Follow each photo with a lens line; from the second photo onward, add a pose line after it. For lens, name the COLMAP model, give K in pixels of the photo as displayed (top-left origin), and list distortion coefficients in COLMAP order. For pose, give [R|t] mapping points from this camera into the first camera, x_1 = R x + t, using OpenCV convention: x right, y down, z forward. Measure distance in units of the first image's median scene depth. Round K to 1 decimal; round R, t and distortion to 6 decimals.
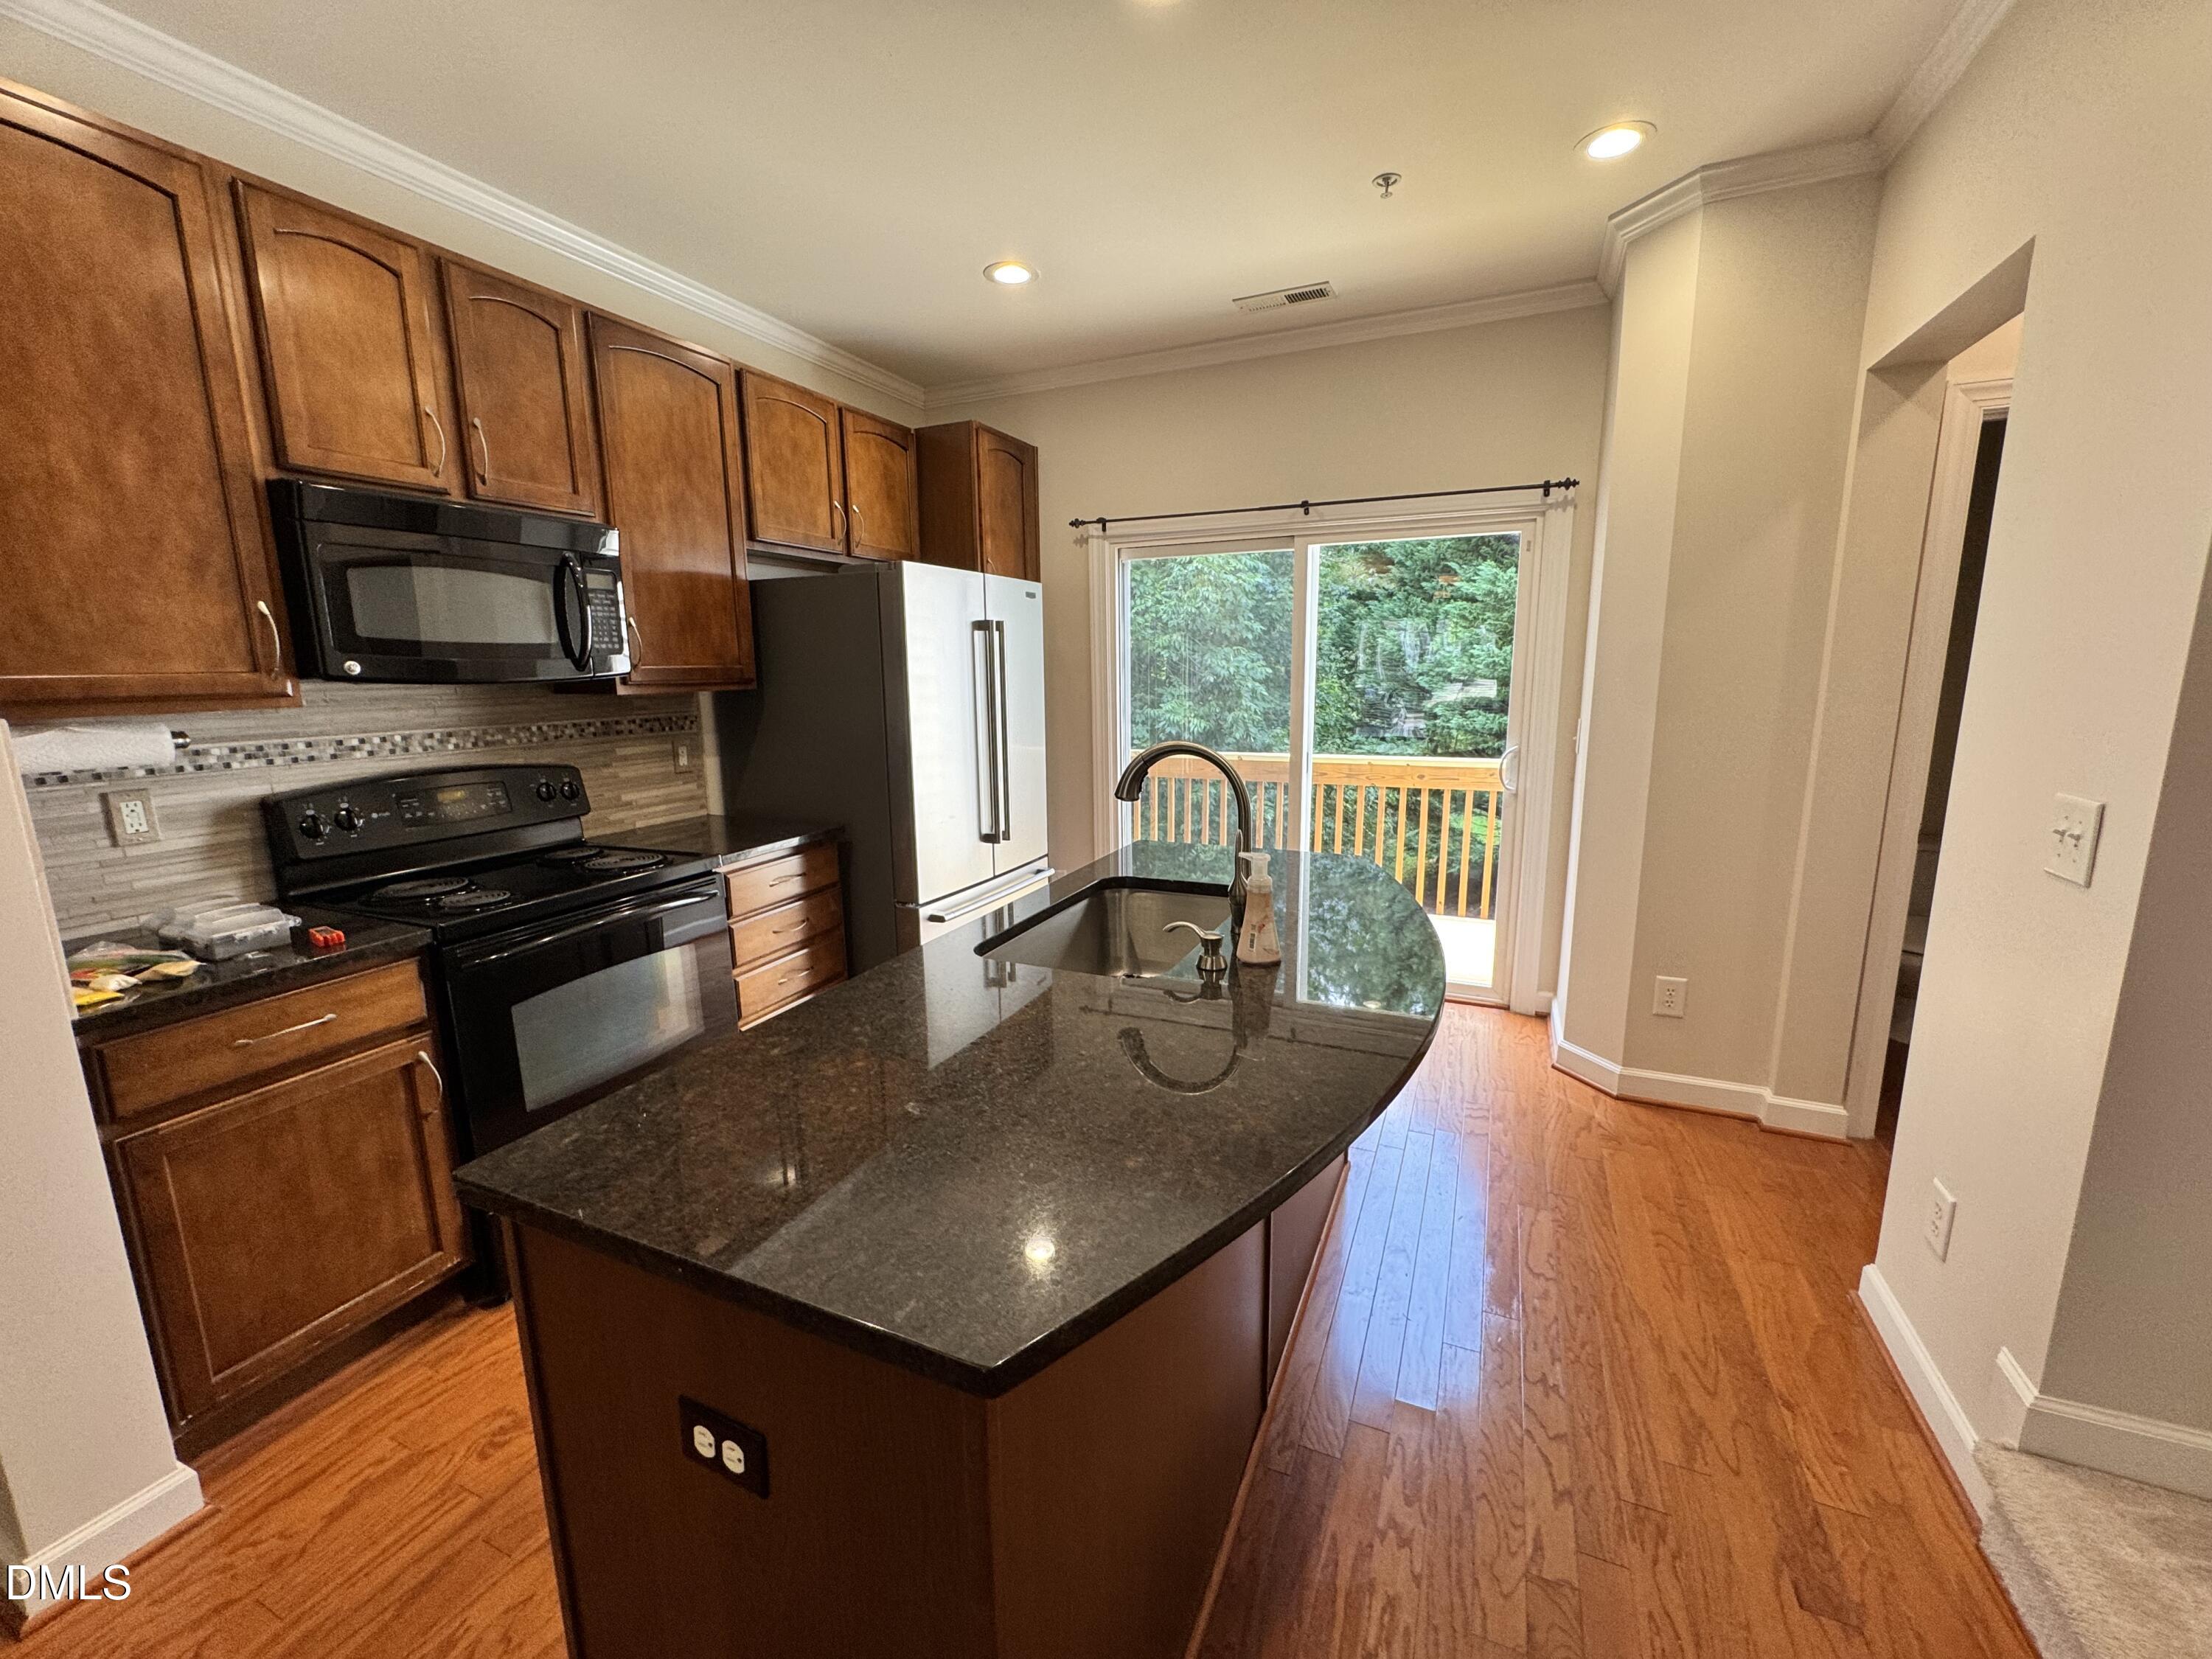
lens RADIAL K [[883.7, 0, 1099.2], [0, 883.7, 823.6], [0, 0, 1]] dist [-0.003613, -0.000366]
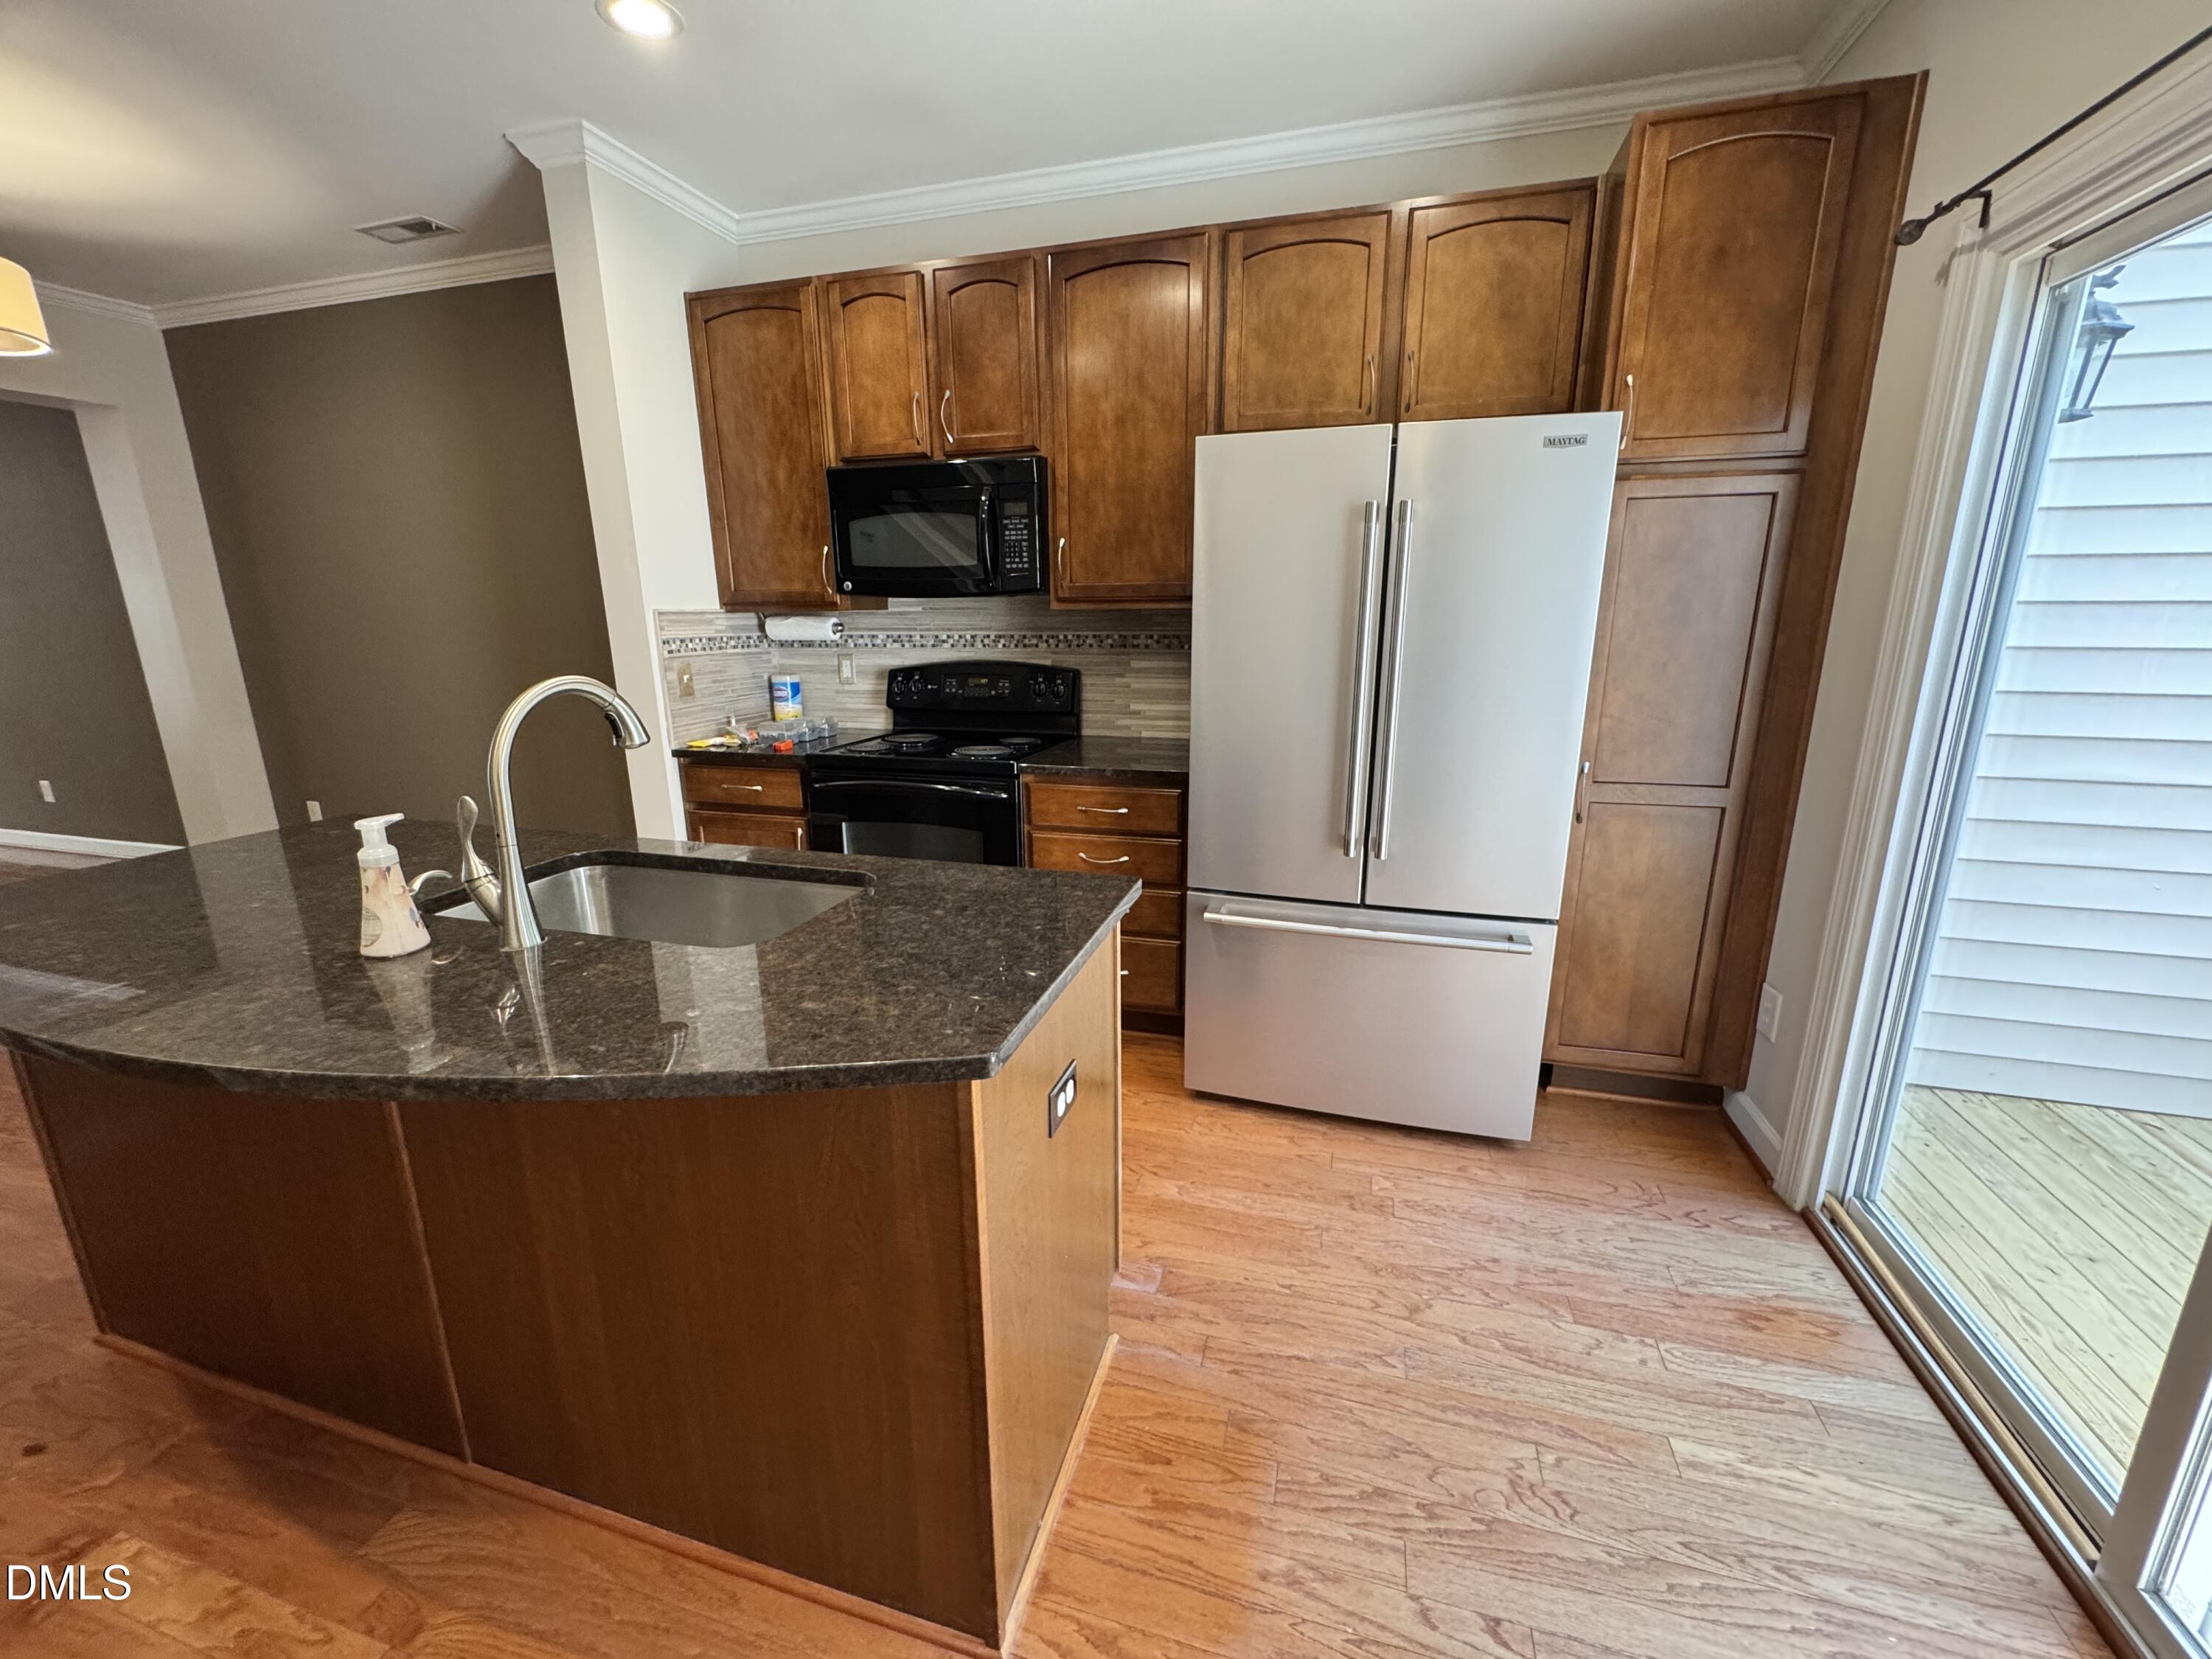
lens RADIAL K [[883.7, 0, 1099.2], [0, 883.7, 823.6], [0, 0, 1]] dist [-0.003613, -0.000366]
pose [[0.143194, 0.250073, -0.957580, 0.713588], [-0.168302, 0.959611, 0.225436, -0.172322], [0.975279, 0.128881, 0.179498, 1.037842]]
